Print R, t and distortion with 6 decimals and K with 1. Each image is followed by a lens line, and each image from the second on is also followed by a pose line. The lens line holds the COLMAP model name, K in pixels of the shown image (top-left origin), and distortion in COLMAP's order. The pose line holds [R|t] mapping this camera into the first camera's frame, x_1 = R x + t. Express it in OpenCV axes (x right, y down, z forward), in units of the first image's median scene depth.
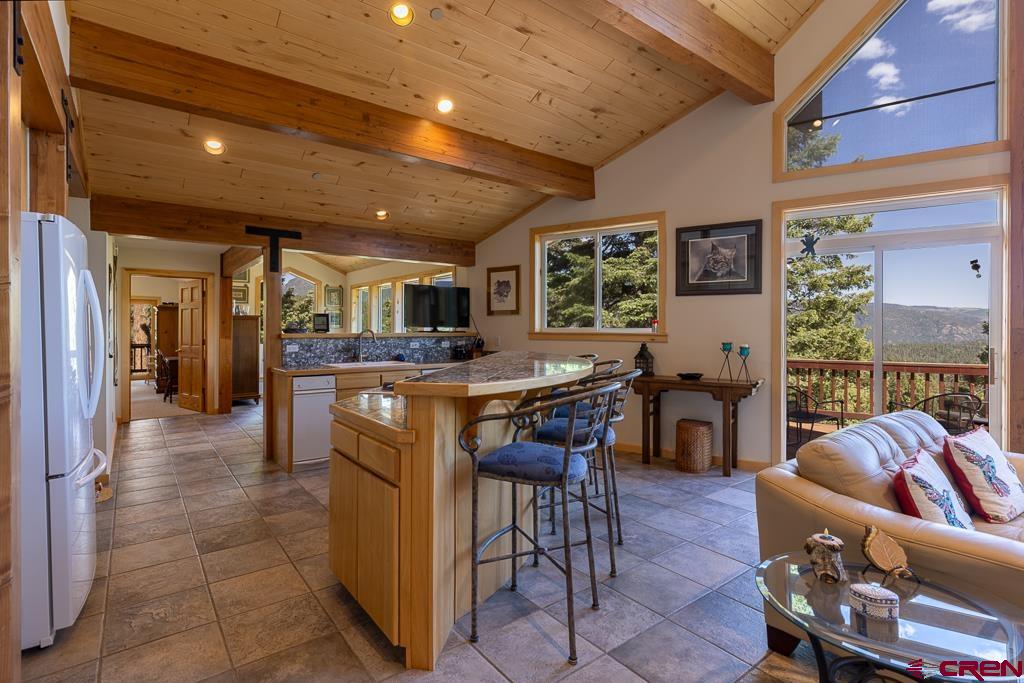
lens RADIAL K [[492.0, 0, 519.9], [0, 492.0, 328.5], [0, 0, 1]] dist [0.001623, -0.002554]
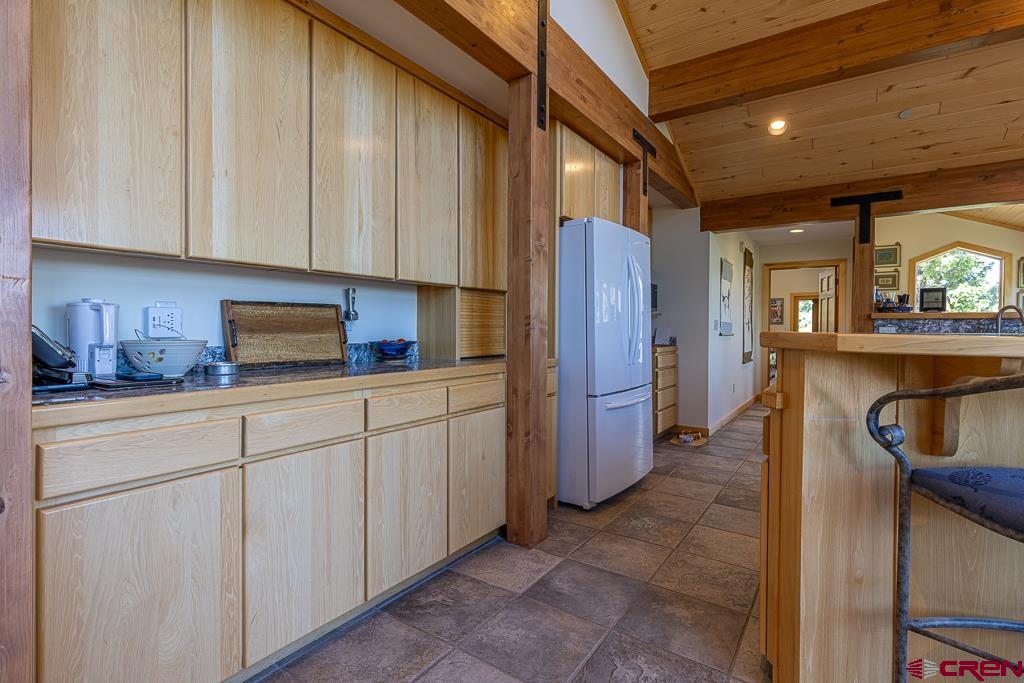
lens RADIAL K [[492.0, 0, 509.2], [0, 492.0, 330.7], [0, 0, 1]] dist [0.001623, -0.002554]
pose [[0.295028, 0.006501, -0.955467, 0.161882], [-0.006913, 0.999965, 0.004669, 0.043397], [0.955464, 0.005227, 0.295062, 0.143465]]
